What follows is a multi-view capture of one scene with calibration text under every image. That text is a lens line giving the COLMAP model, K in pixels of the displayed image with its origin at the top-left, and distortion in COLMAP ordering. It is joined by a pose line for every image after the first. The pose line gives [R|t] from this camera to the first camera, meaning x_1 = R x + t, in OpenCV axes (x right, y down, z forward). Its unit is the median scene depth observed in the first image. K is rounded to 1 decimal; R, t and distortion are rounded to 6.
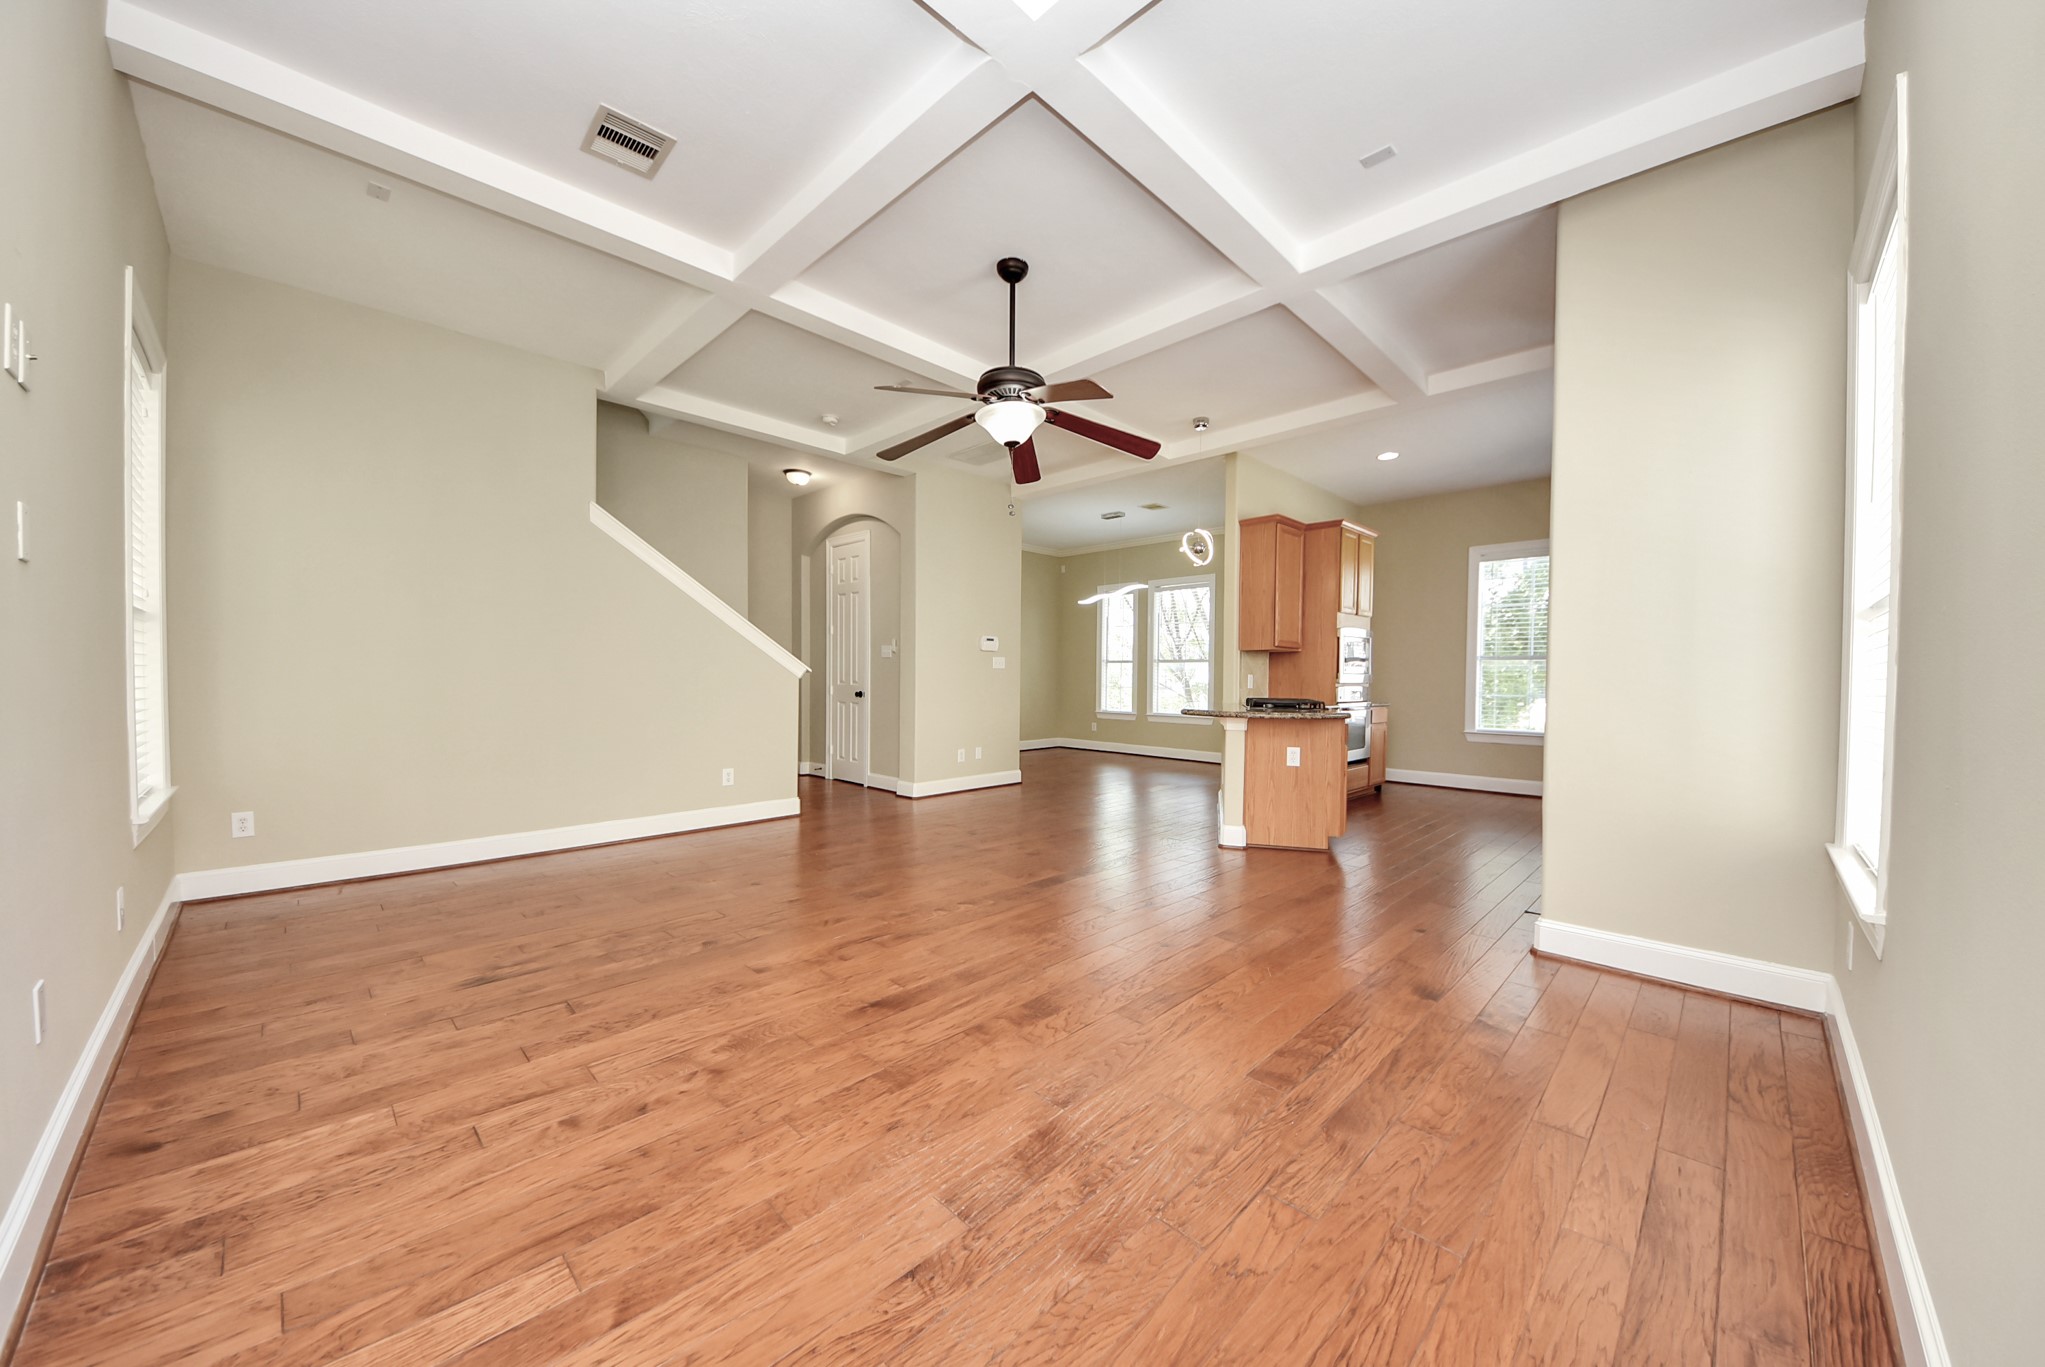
lens RADIAL K [[734.6, 0, 1031.2], [0, 734.6, 683.6], [0, 0, 1]] dist [0.009930, -0.000582]
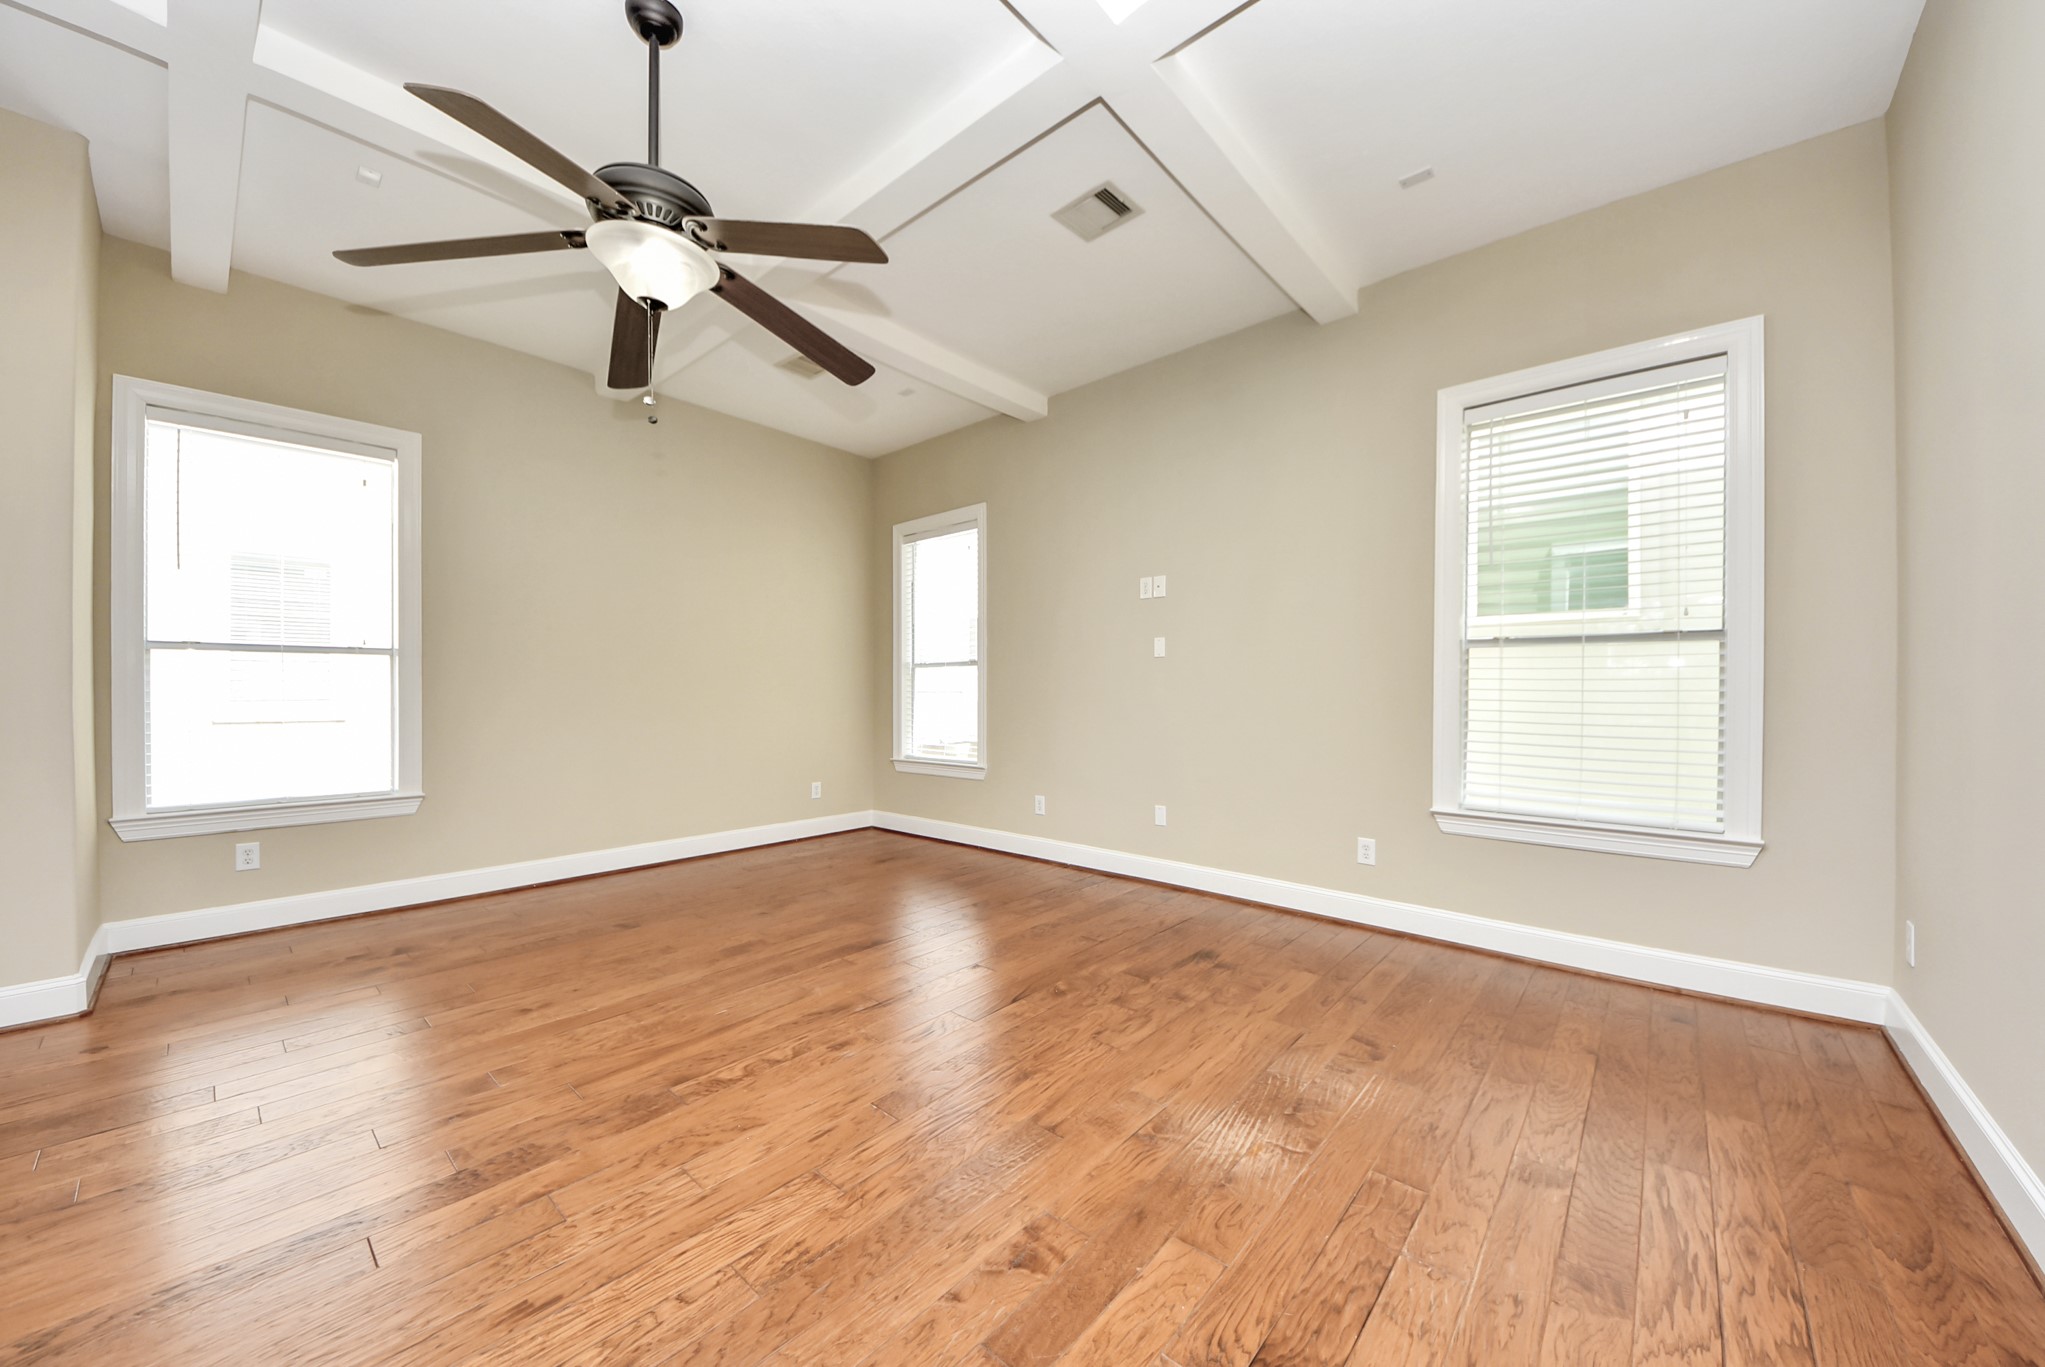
lens RADIAL K [[734.6, 0, 1031.4], [0, 734.6, 691.9], [0, 0, 1]] dist [0.009930, -0.000582]
pose [[-0.998353, -0.006535, -0.057000, -0.393796], [-0.007547, 0.999817, 0.017553, -0.035553], [0.056875, 0.017954, -0.998220, 2.127737]]
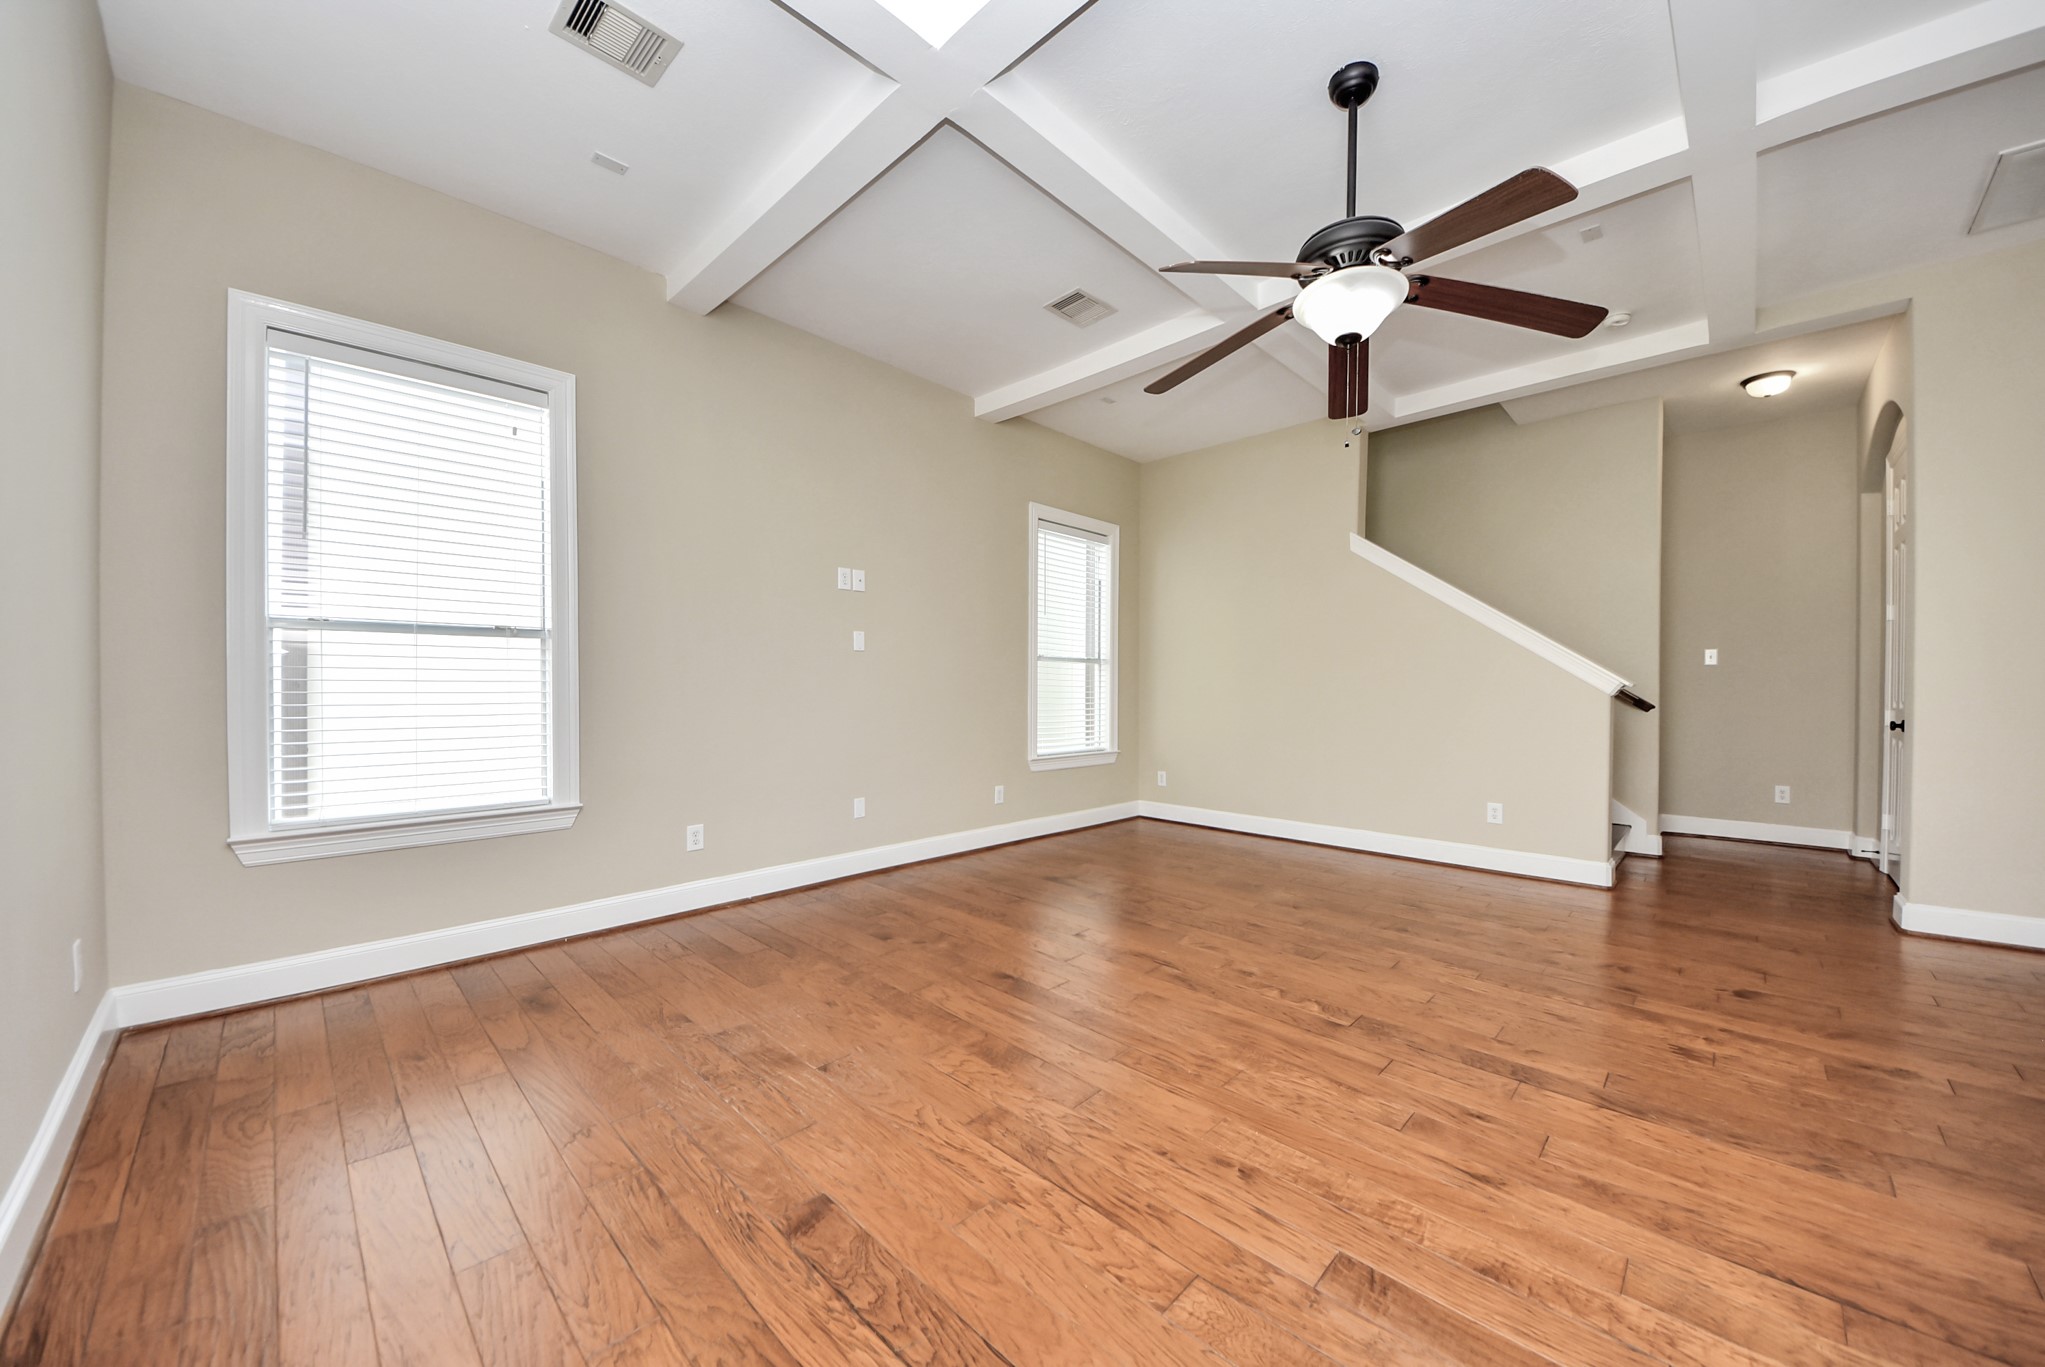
lens RADIAL K [[734.6, 0, 1038.2], [0, 734.6, 688.6], [0, 0, 1]] dist [0.009930, -0.000582]
pose [[0.005122, 0.002845, -0.999983, 0.843358], [-0.017320, 0.999846, 0.002756, -0.013764], [0.999837, 0.017306, 0.005170, 0.944132]]
